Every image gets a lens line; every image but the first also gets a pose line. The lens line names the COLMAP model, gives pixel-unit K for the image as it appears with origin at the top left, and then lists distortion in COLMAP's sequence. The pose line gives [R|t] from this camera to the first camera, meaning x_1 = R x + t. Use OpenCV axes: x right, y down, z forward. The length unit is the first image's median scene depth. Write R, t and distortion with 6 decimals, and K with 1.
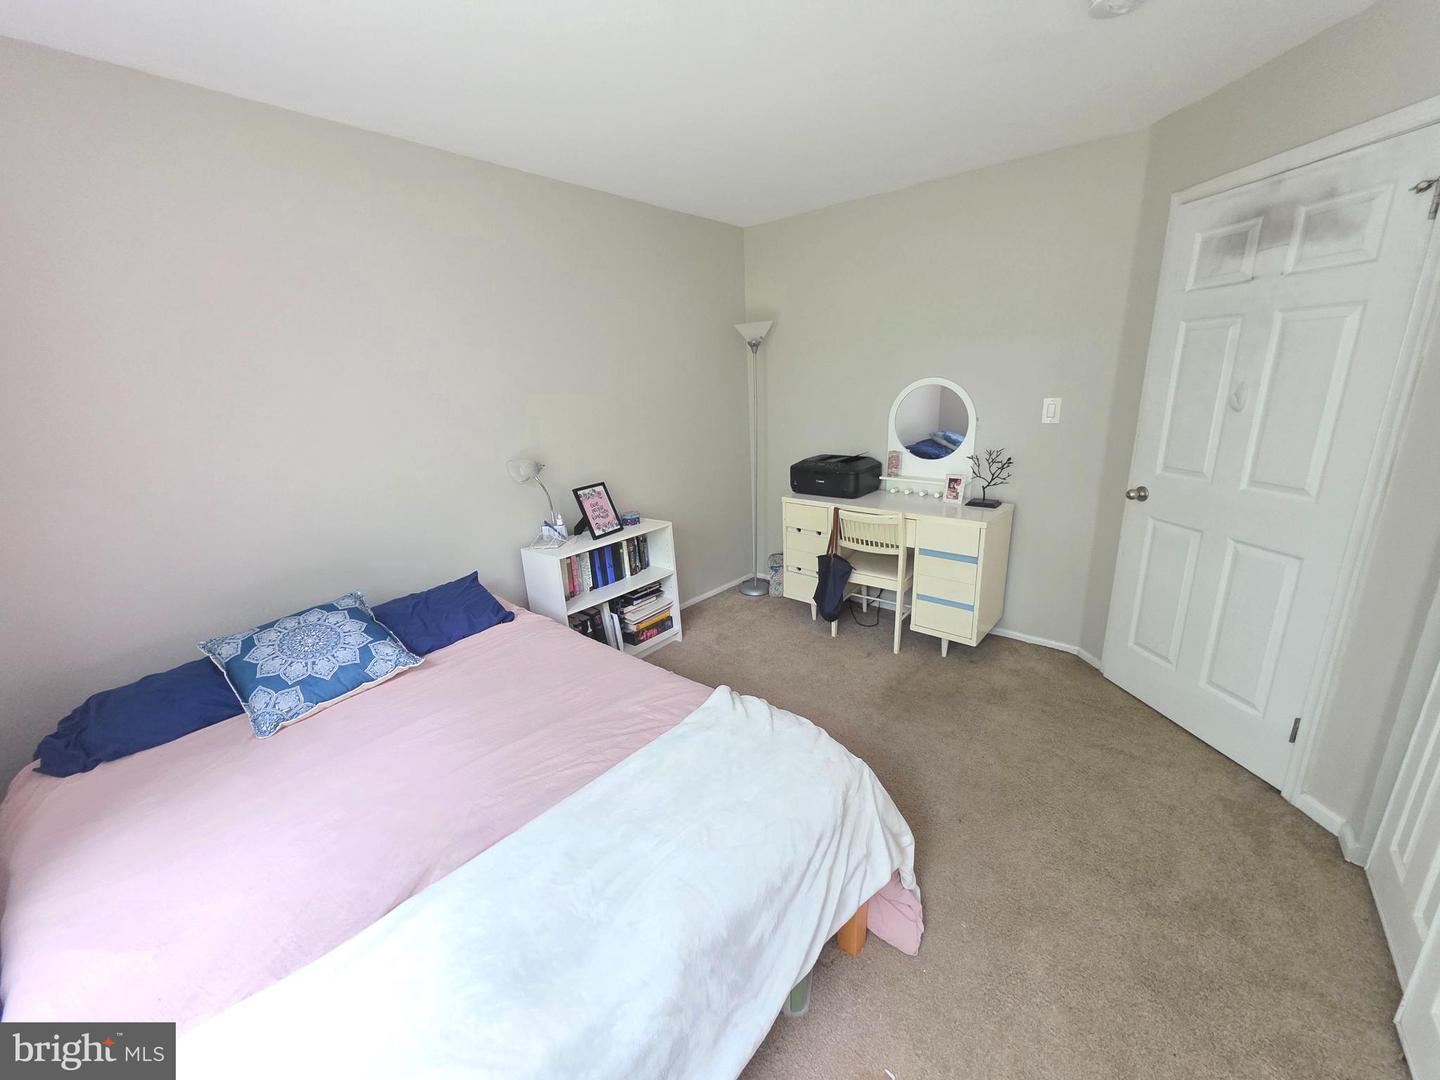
lens RADIAL K [[570.2, 0, 724.2], [0, 570.2, 536.8], [0, 0, 1]] dist [0.000729, 0.000772]
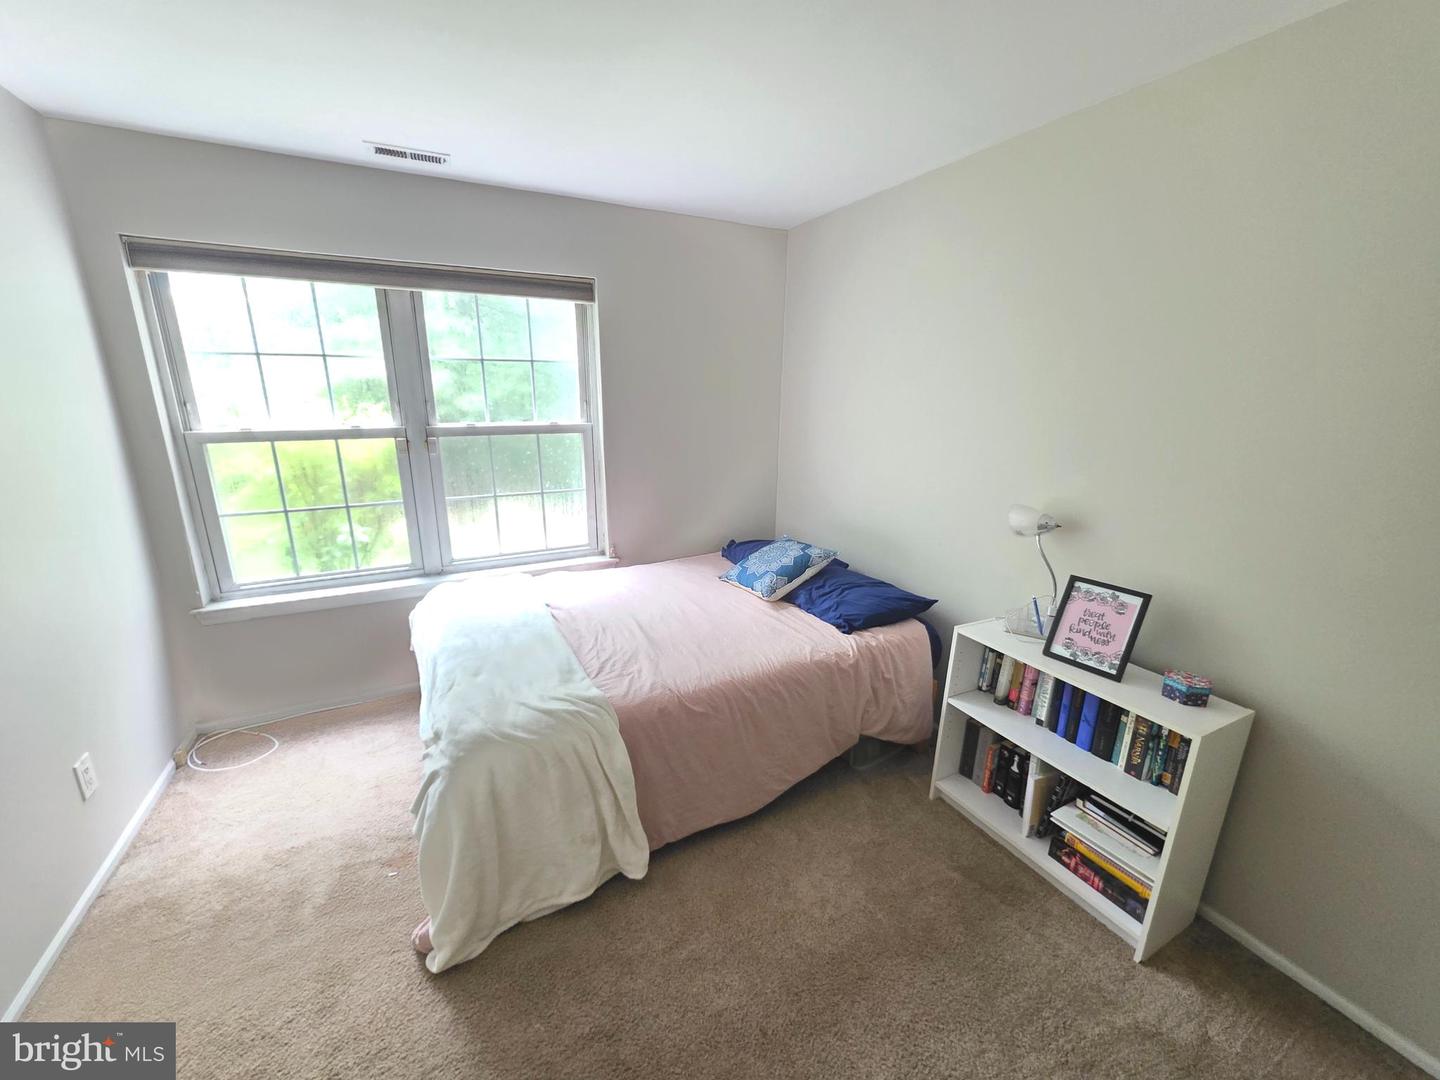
lens RADIAL K [[570.2, 0, 724.2], [0, 570.2, 536.8], [0, 0, 1]] dist [0.000729, 0.000772]
pose [[-0.379345, 0.274333, -0.883651, 0.431395], [-0.246345, 0.890617, 0.382250, -0.262475], [0.891858, 0.362687, -0.270271, 0.775284]]
